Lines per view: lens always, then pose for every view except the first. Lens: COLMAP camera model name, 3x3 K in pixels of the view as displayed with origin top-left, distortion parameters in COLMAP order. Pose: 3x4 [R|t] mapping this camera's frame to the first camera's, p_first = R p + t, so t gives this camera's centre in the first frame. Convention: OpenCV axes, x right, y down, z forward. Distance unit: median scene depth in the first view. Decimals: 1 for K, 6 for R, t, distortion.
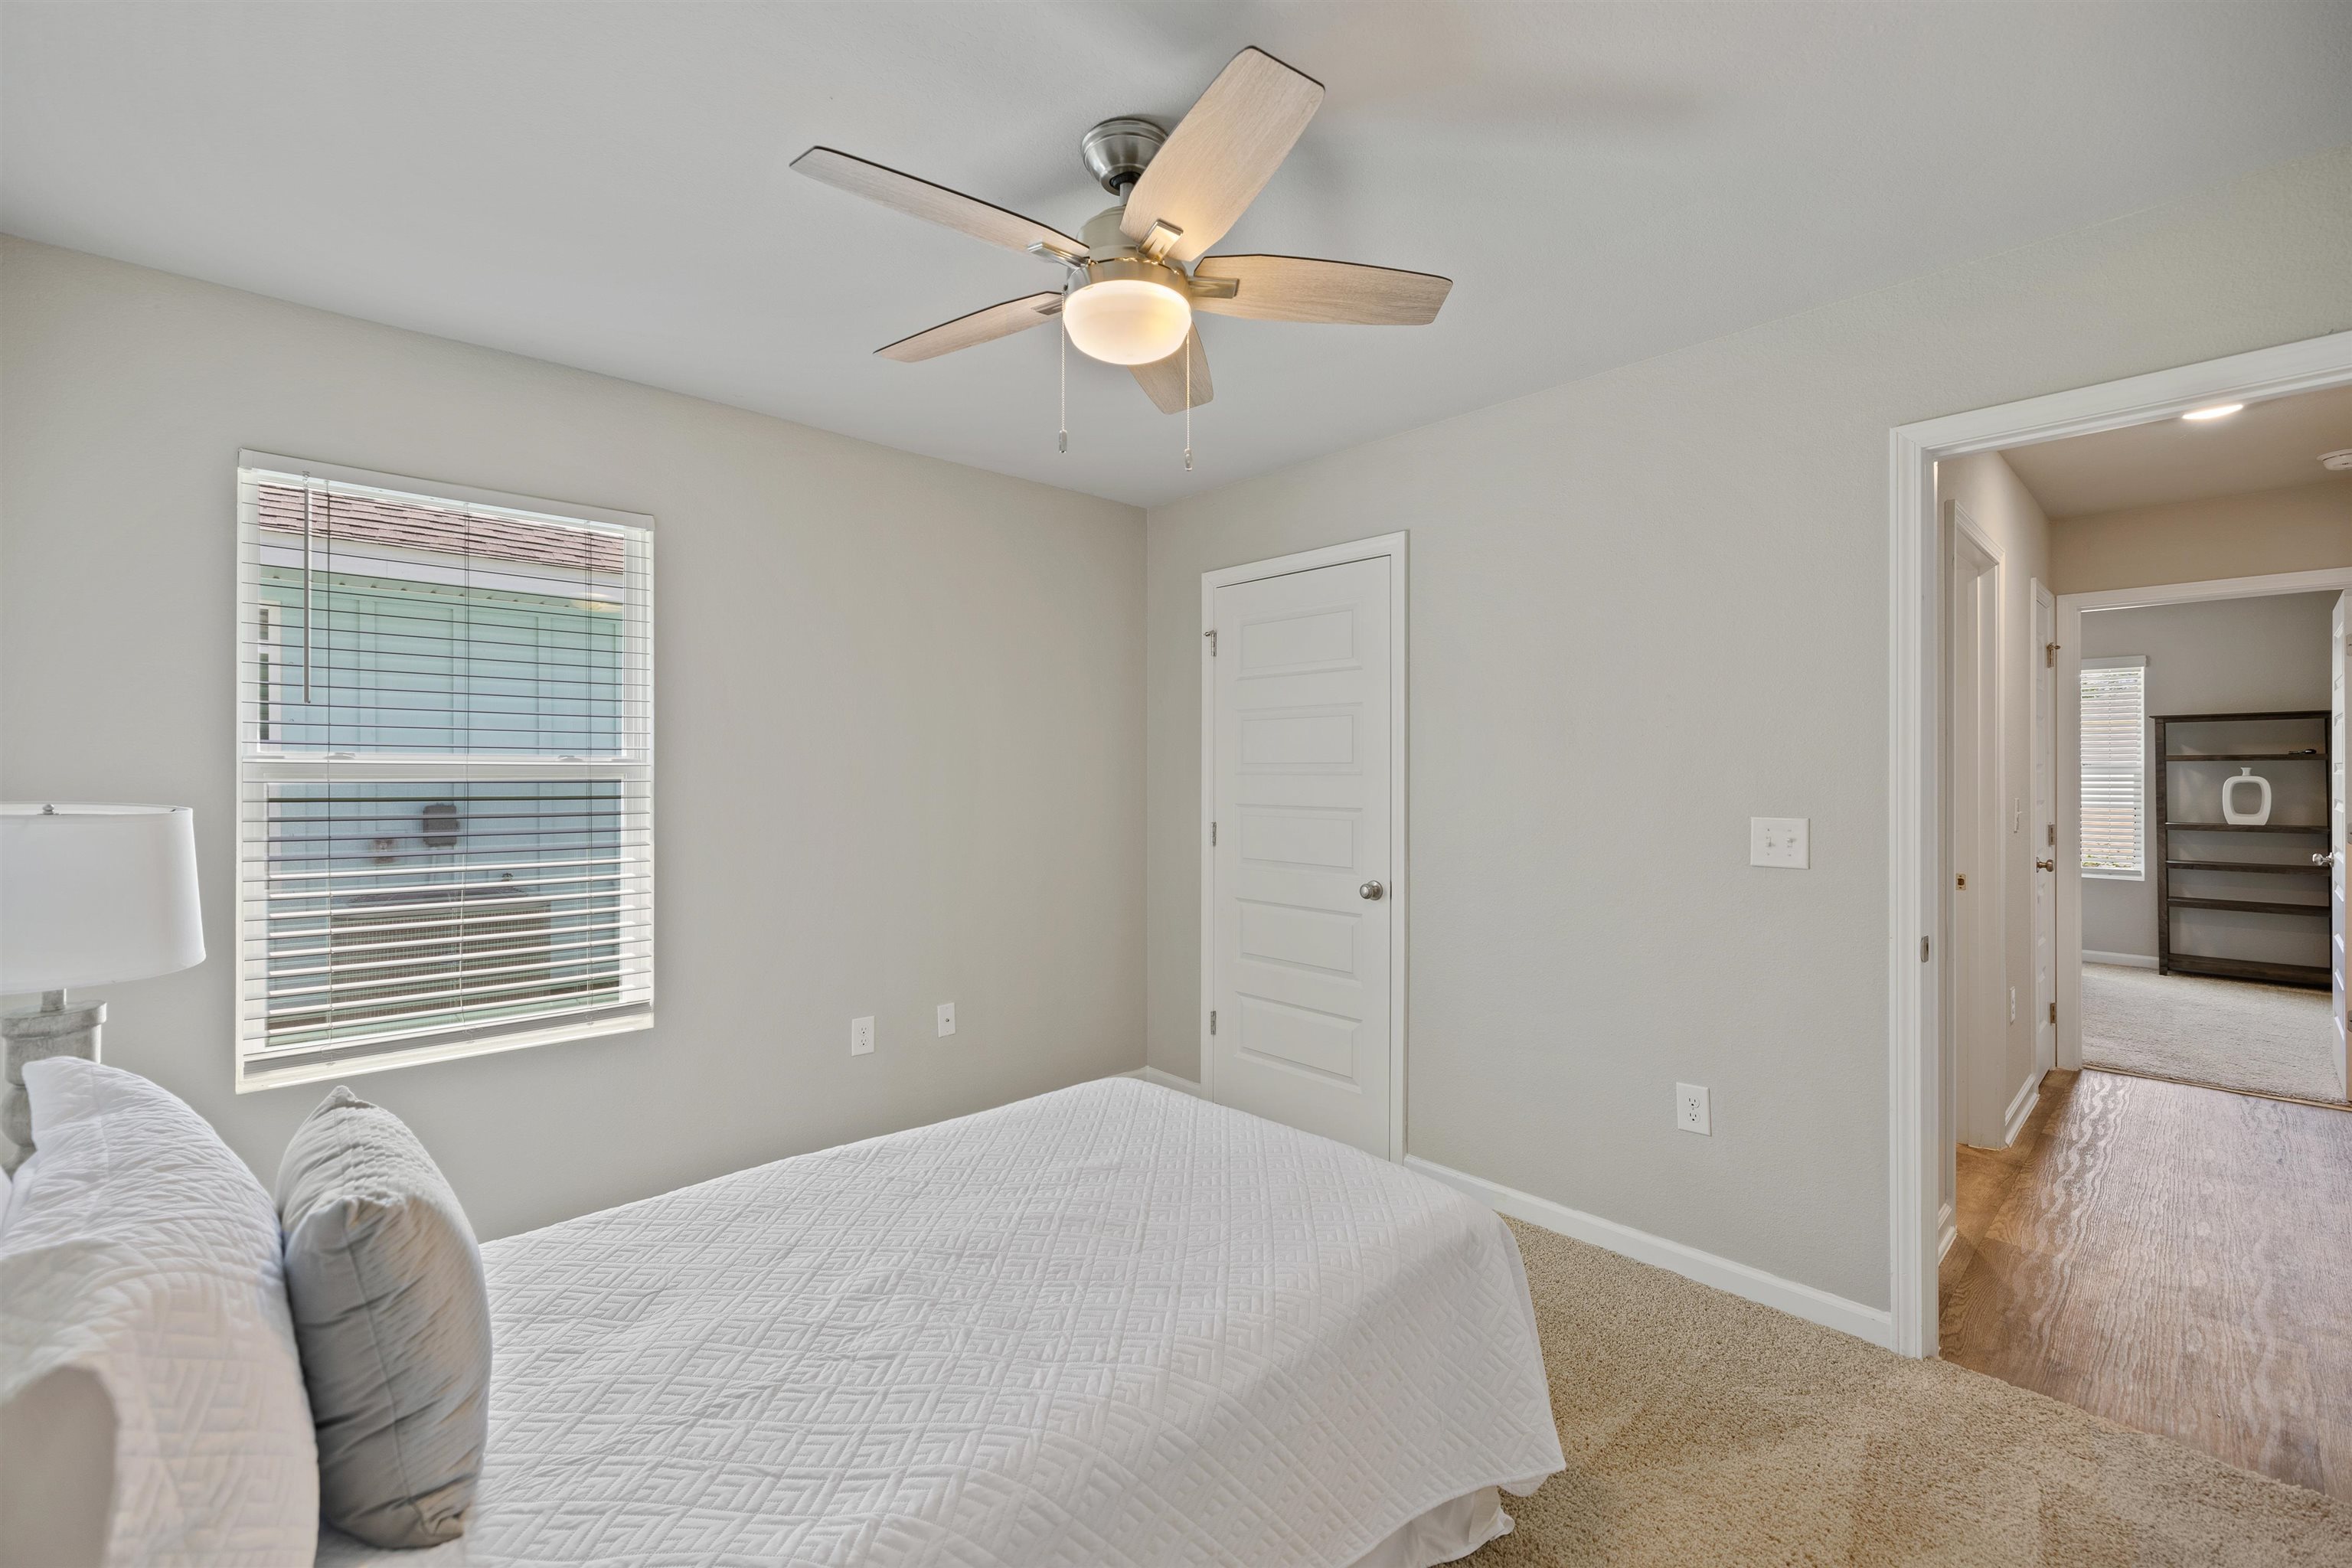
lens RADIAL K [[996.7, 0, 1164.8], [0, 996.7, 772.5], [0, 0, 1]] dist [-0.002497, 0.000101]
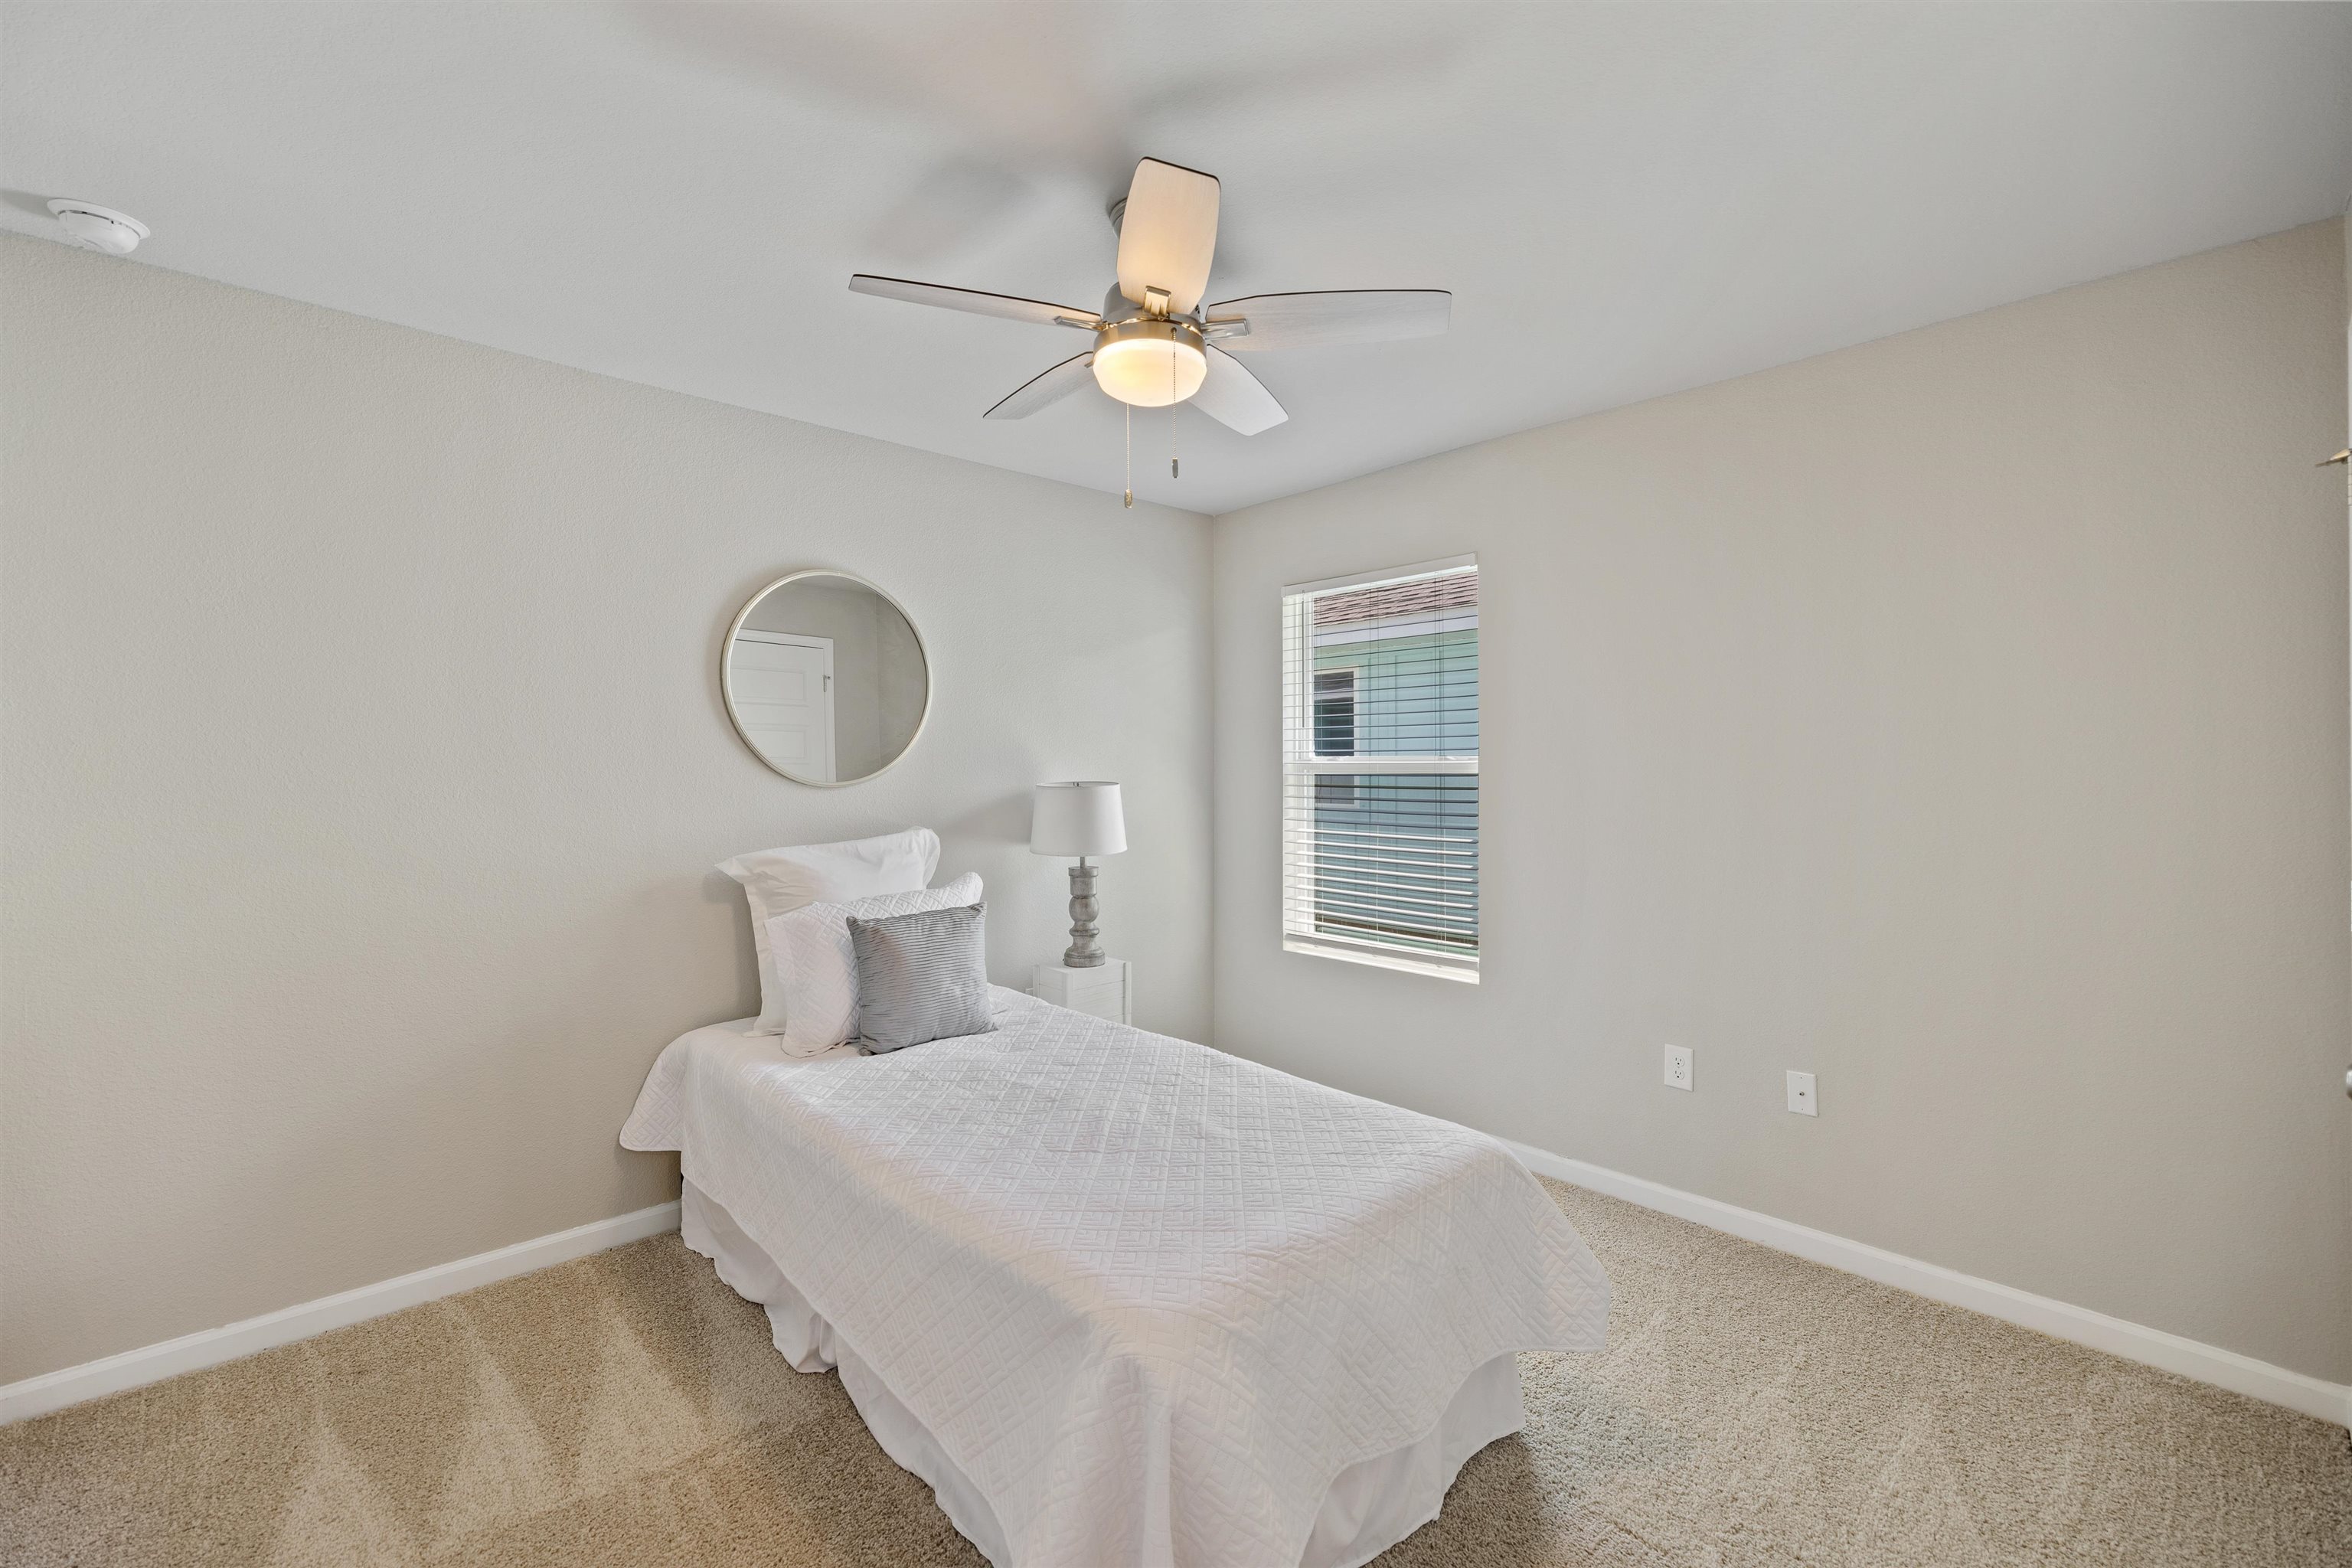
lens RADIAL K [[996.7, 0, 1165.4], [0, 996.7, 789.6], [0, 0, 1]] dist [-0.002497, 0.000101]
pose [[-0.035942, 0.014139, -0.999254, 0.722683], [0.001266, 0.999900, 0.014103, 0.009146], [0.999353, -0.000759, -0.035956, 0.717375]]
